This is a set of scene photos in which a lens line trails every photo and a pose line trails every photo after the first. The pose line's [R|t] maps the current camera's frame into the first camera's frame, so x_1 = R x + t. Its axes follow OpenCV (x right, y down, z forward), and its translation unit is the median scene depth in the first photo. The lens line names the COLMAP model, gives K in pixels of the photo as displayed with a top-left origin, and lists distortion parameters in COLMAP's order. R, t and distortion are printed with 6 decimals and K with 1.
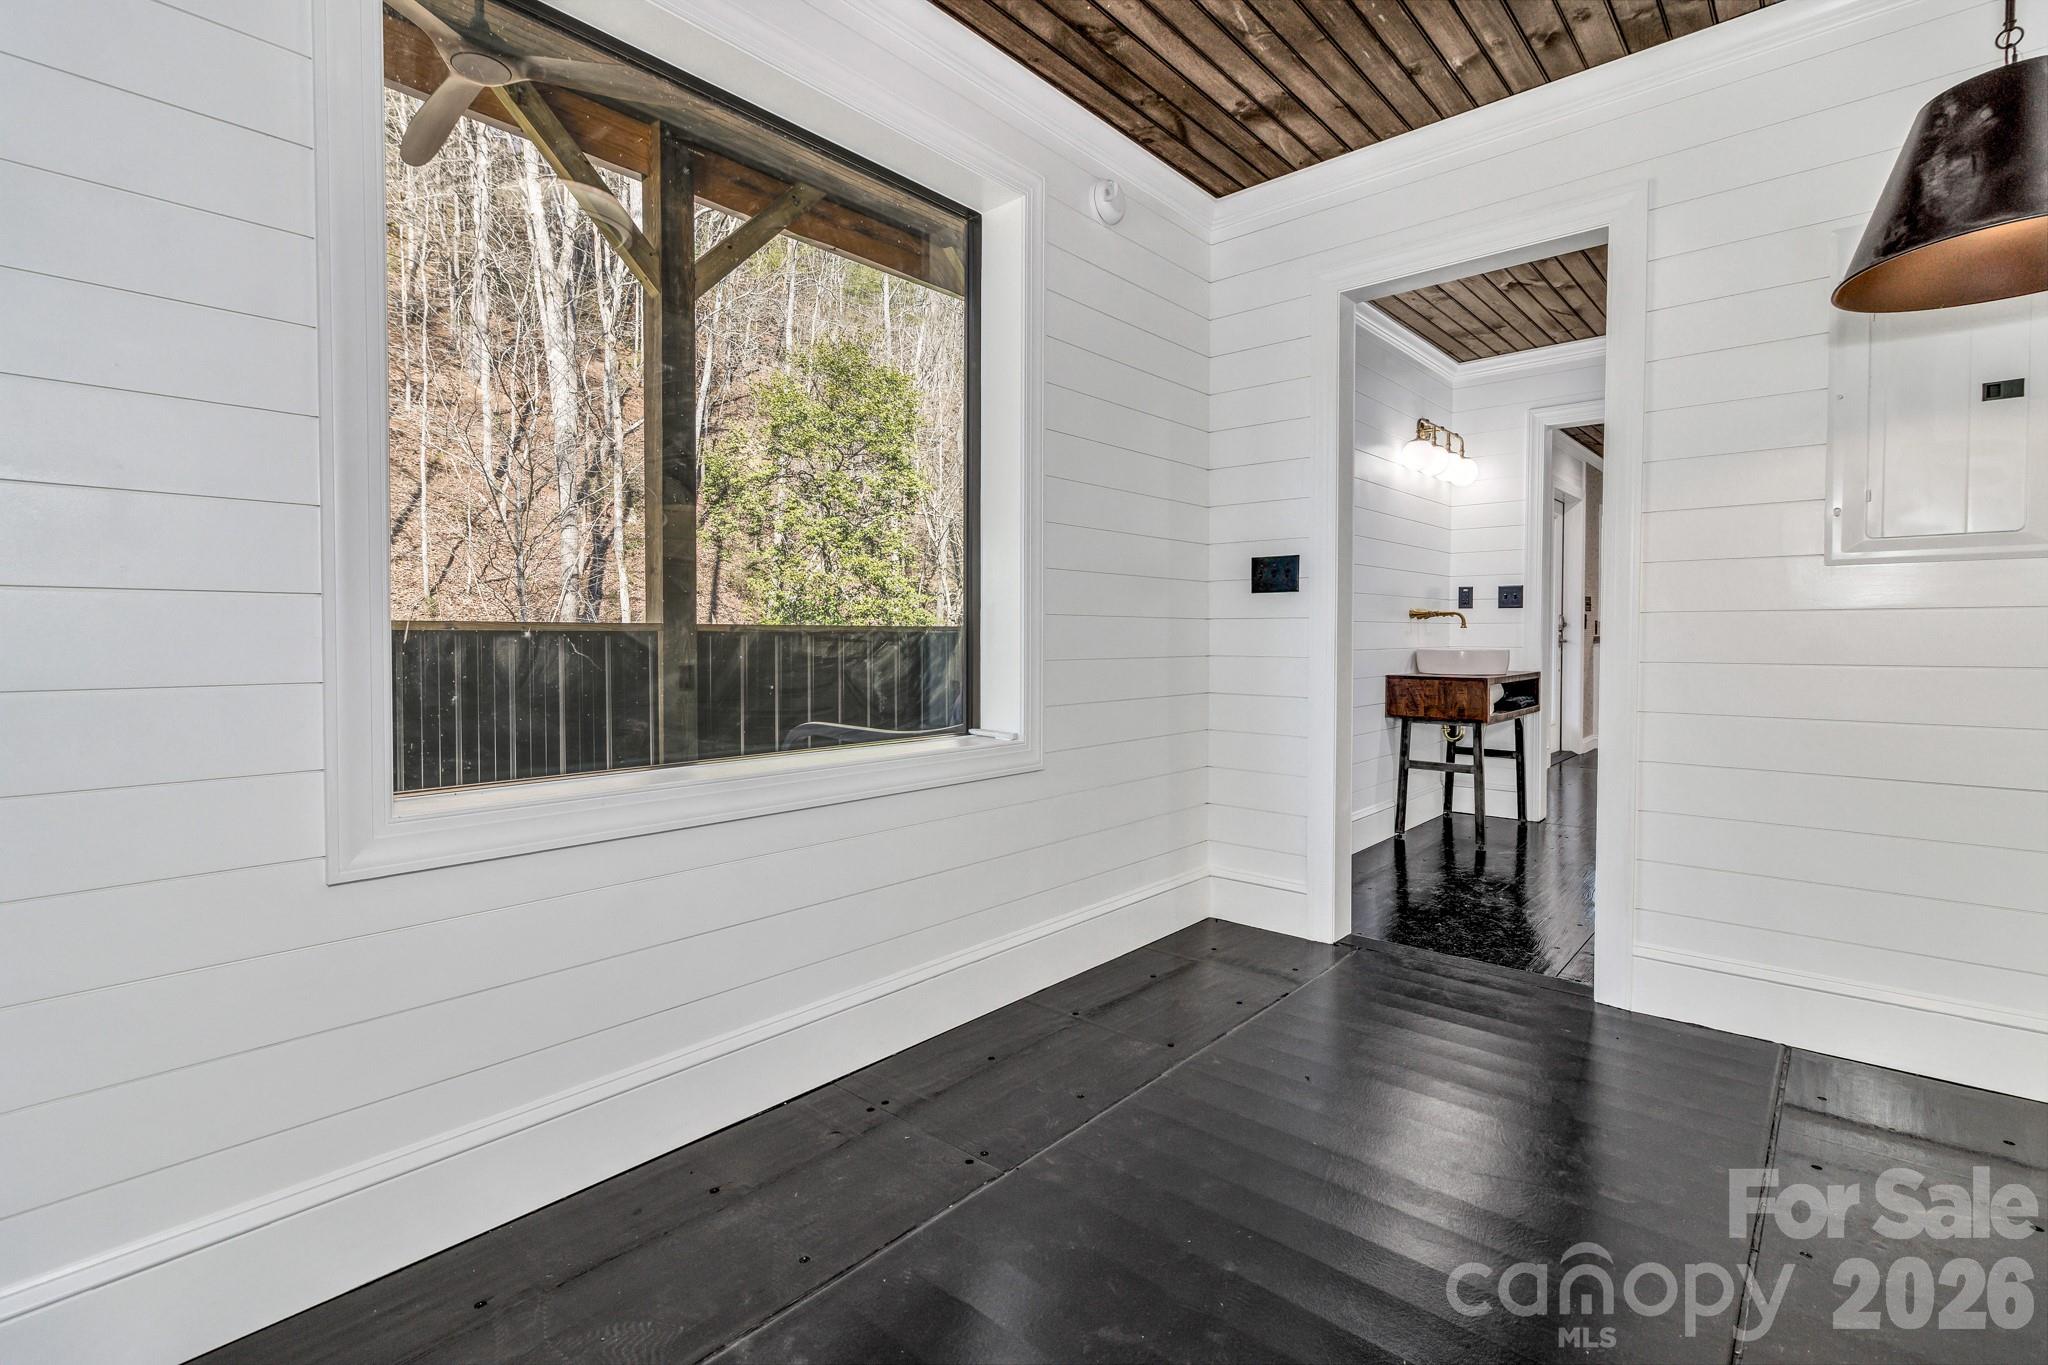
lens RADIAL K [[942.3, 0, 1027.6], [0, 942.3, 656.3], [0, 0, 1]] dist [0.000231, 0.002711]
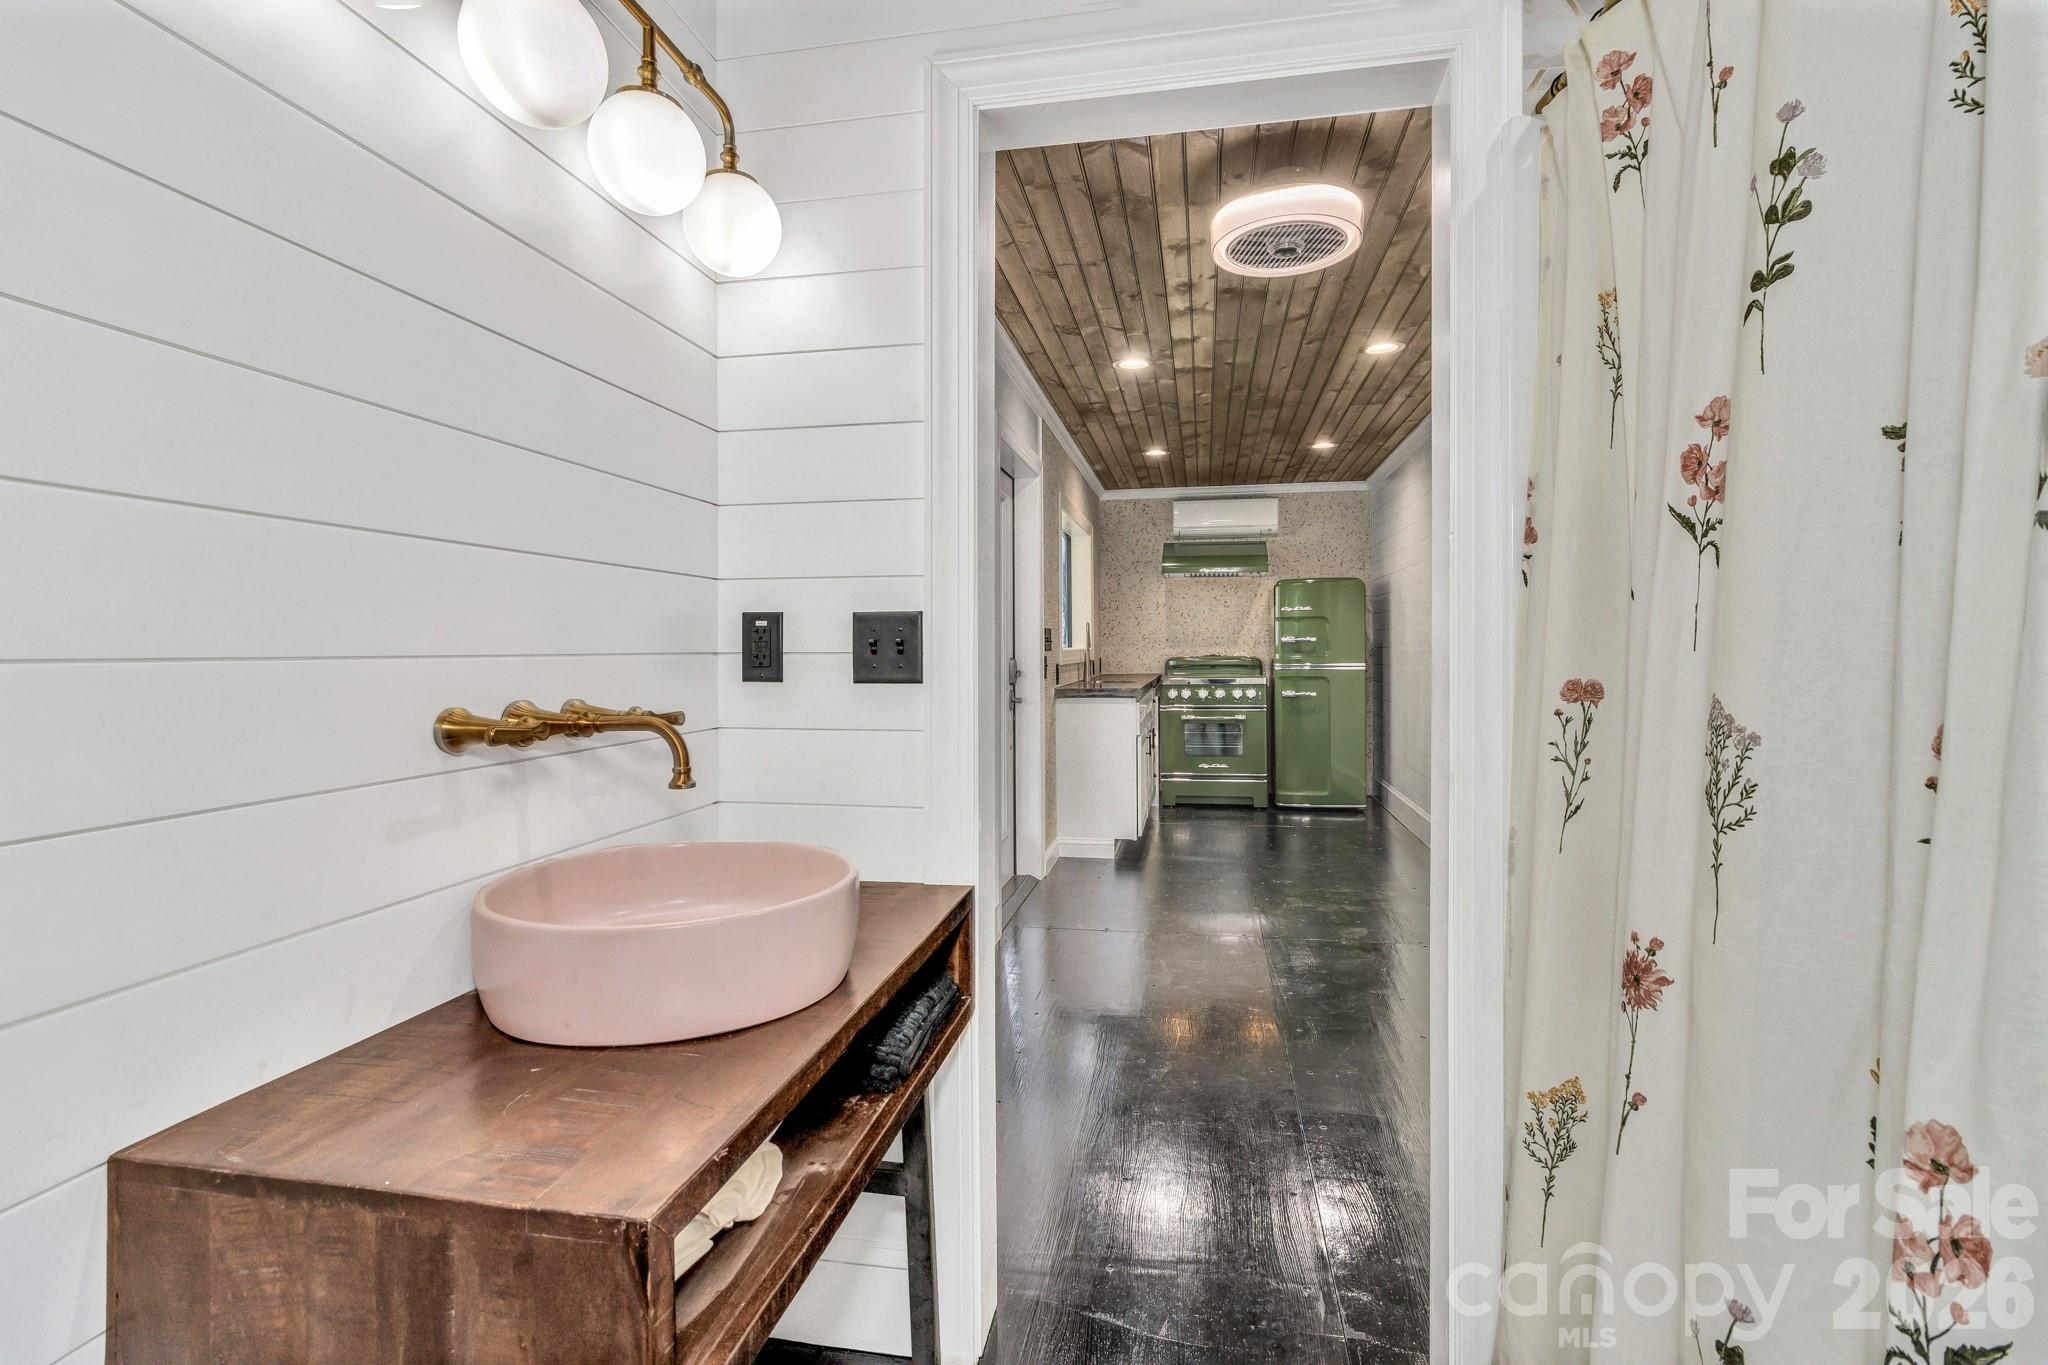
lens RADIAL K [[940.2, 0, 1026.2], [0, 940.2, 666.0], [0, 0, 1]] dist [-0.001342, 0.000627]
pose [[0.858542, -0.014761, 0.512530, 0.404941], [0.018996, 0.999815, -0.003025, -0.056834], [-0.512391, 0.012333, 0.858664, 0.730646]]
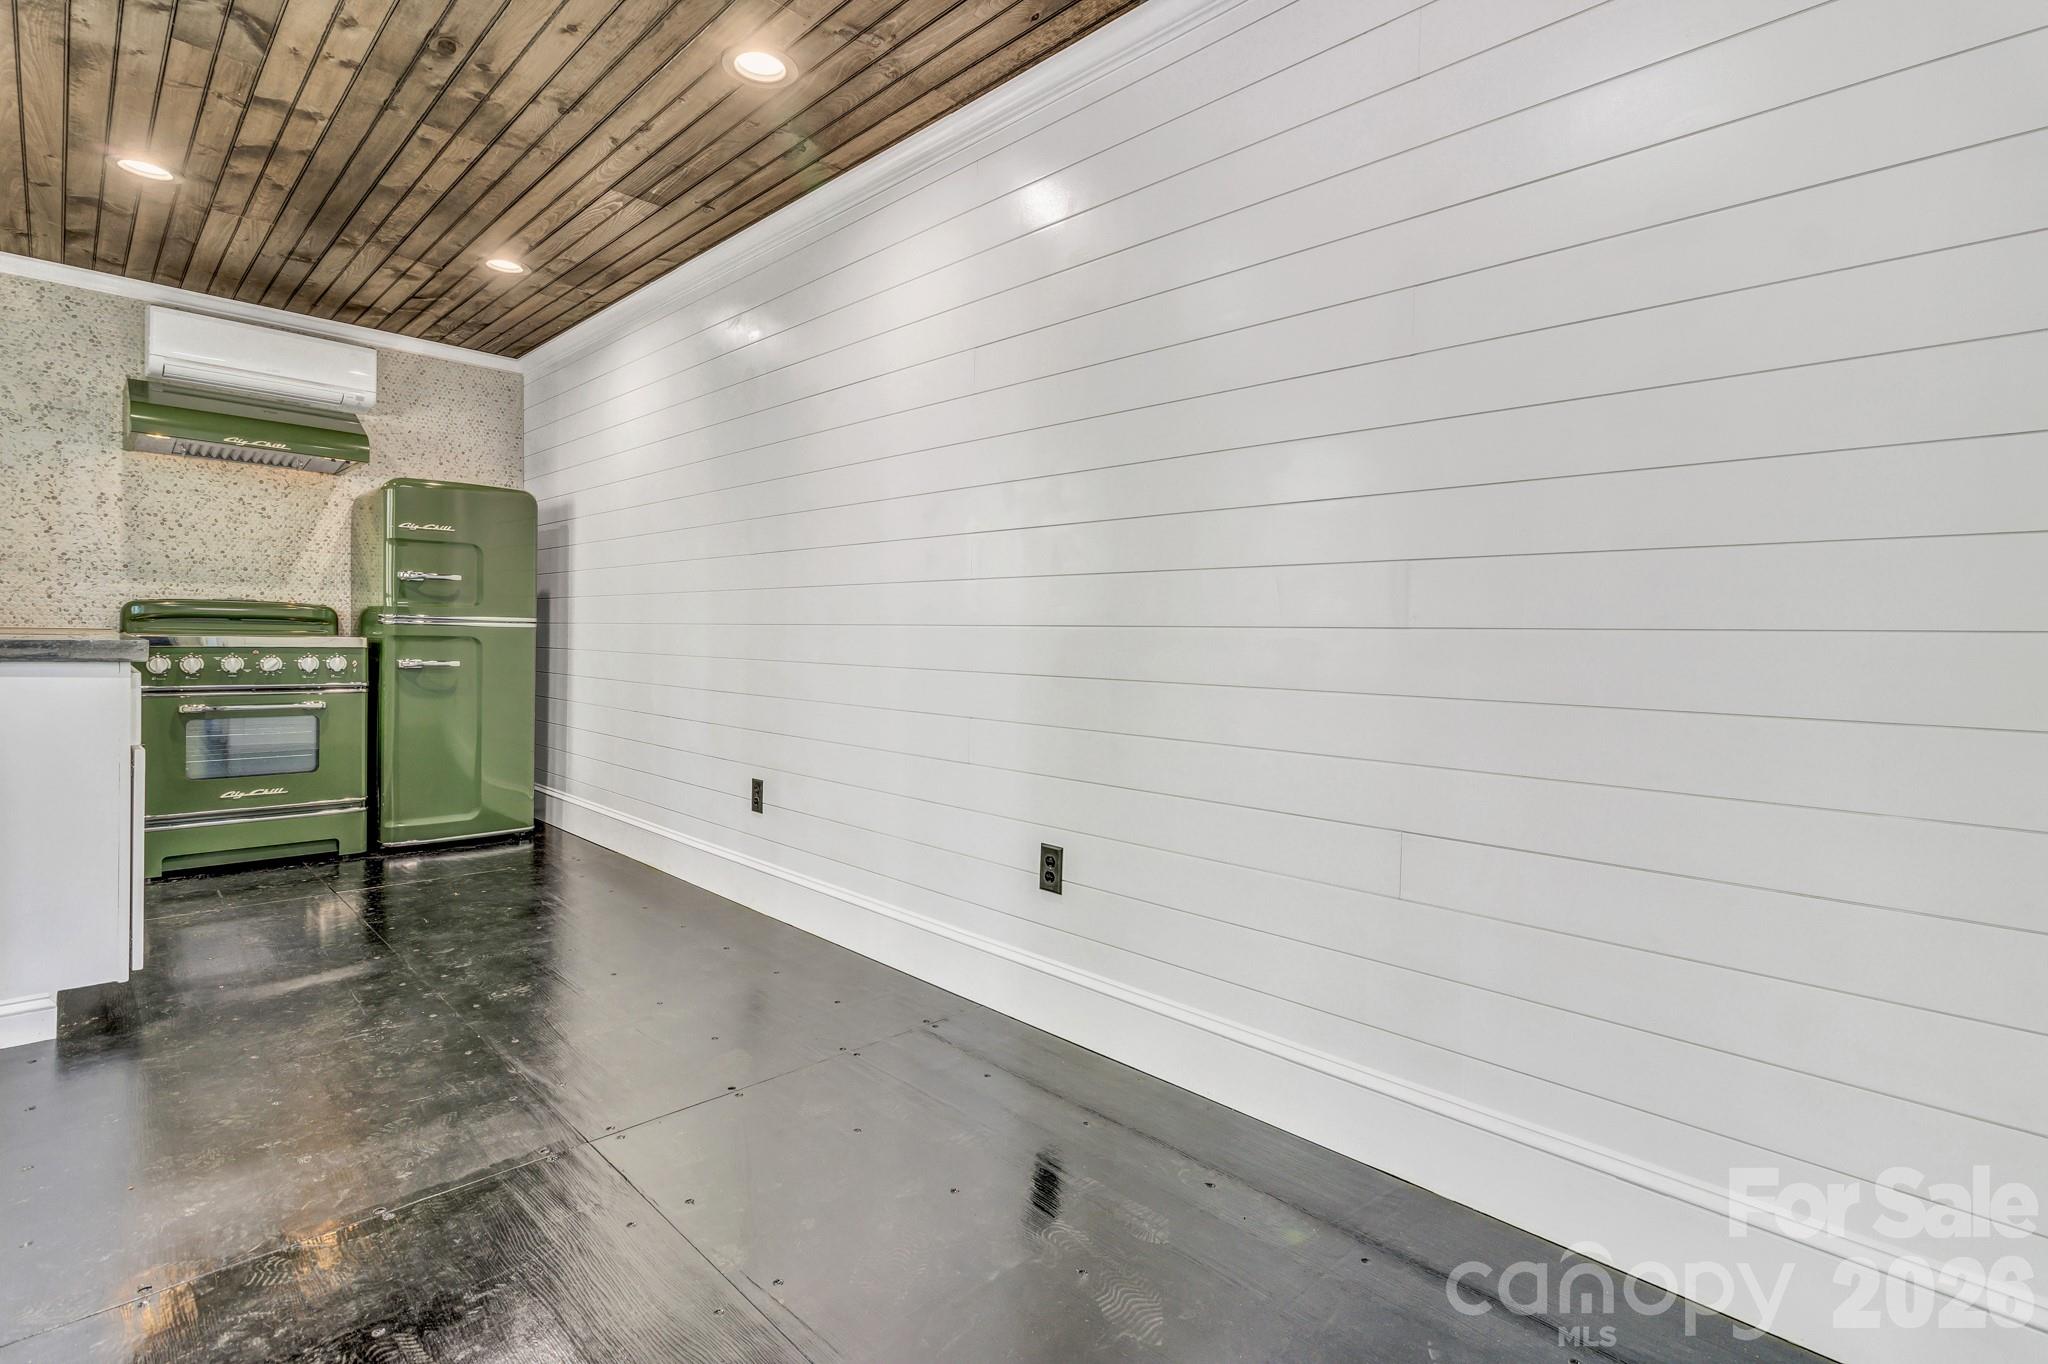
lens RADIAL K [[963.5, 0, 1024.6], [0, 963.5, 655.9], [0, 0, 1]] dist [0.005853, 0.000206]
pose [[0.060501, -0.014417, 0.998064, 0.601978], [0.002360, 0.999895, 0.014301, -0.030981], [-0.998165, 0.001490, 0.060528, 1.110934]]
